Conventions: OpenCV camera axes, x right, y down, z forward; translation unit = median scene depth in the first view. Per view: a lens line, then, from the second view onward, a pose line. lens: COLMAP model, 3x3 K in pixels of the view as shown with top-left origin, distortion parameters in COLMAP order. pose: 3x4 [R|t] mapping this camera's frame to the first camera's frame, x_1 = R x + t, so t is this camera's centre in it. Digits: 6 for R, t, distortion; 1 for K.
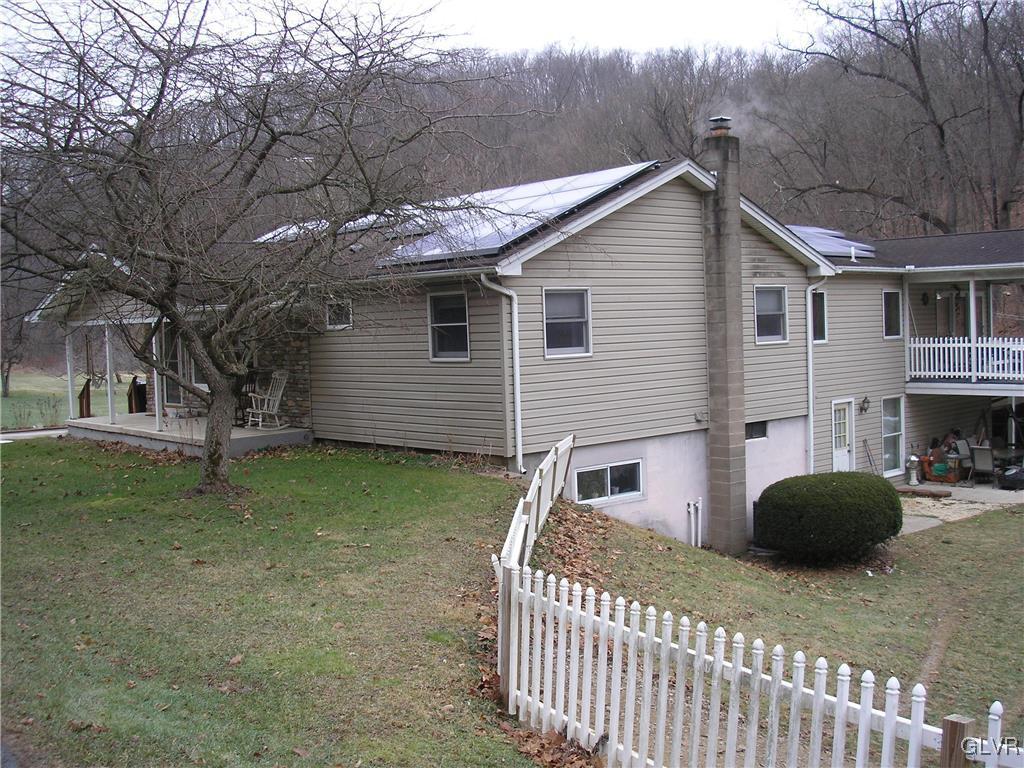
lens RADIAL K [[1143.9, 0, 512.0], [0, 1143.9, 384.0], [0, 0, 1]] dist [-0.163596, 0.060706]
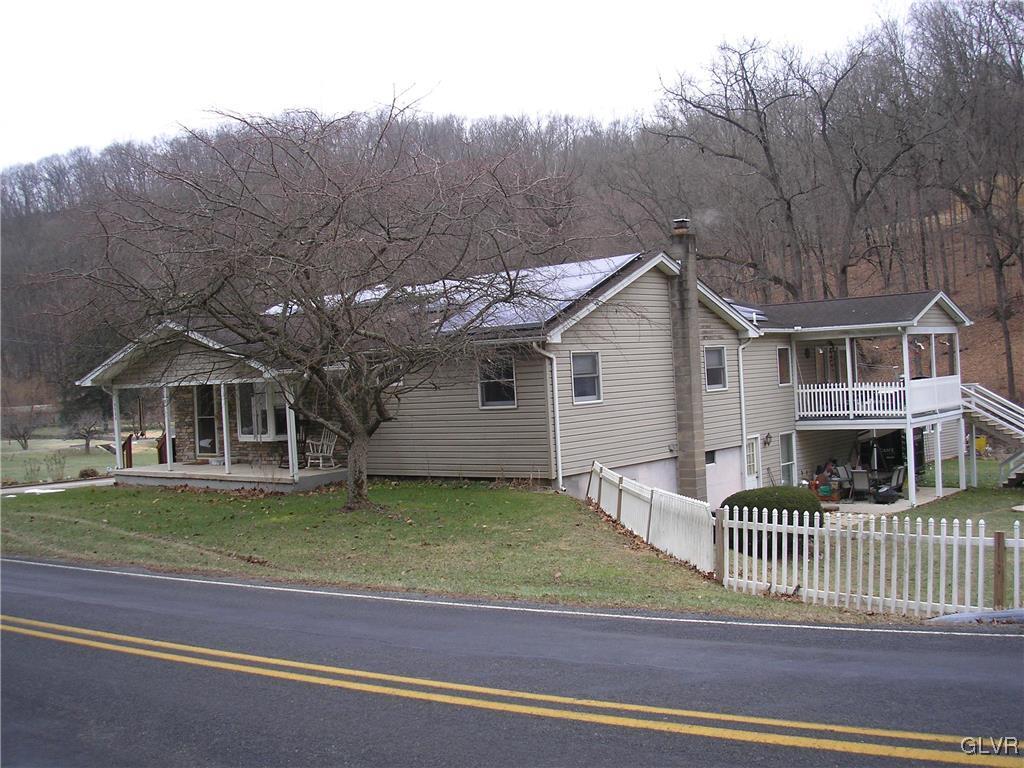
lens RADIAL K [[1143.9, 0, 512.0], [0, 1143.9, 384.0], [0, 0, 1]] dist [-0.163596, 0.060706]
pose [[0.987690, -0.019882, 0.155154, -0.215883], [0.027785, 0.998415, -0.048936, 0.014734], [-0.153935, 0.052644, 0.986678, -0.263376]]
